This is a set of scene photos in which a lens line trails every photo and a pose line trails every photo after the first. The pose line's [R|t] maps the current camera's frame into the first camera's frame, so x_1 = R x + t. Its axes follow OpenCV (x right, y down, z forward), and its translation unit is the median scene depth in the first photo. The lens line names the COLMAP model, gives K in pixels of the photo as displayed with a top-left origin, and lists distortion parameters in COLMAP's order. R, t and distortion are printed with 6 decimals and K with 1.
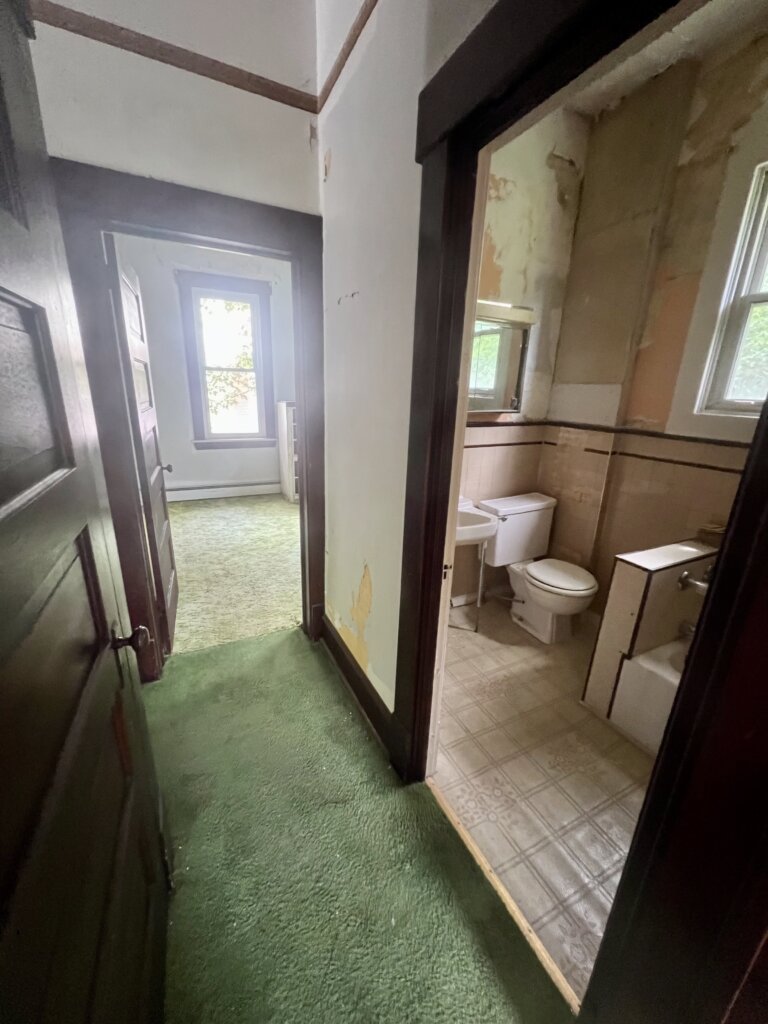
lens RADIAL K [[406.8, 0, 384.0], [0, 406.8, 512.0], [0, 0, 1]] dist [-0.001456, -0.000337]
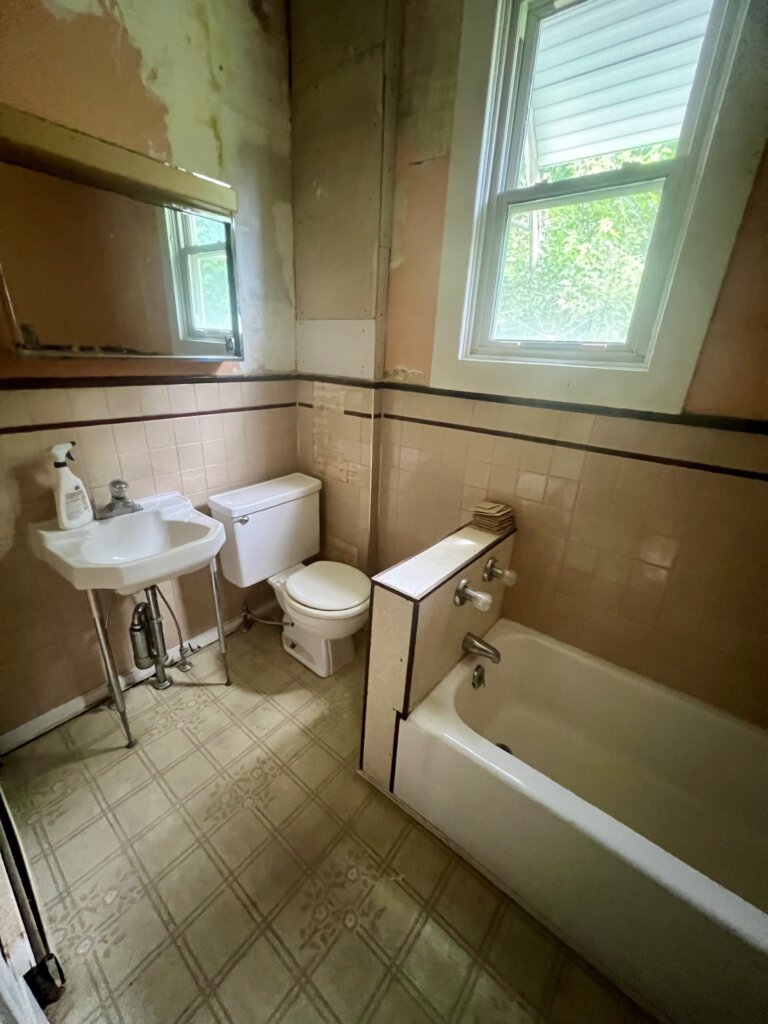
lens RADIAL K [[406.4, 0, 384.0], [0, 406.4, 512.0], [0, 0, 1]] dist [-0.001661, -0.000270]
pose [[0.910167, -0.140644, 0.389636, 0.253988], [0.103916, 0.988042, 0.113905, -0.052606], [-0.400997, -0.063183, 0.913898, 0.291167]]
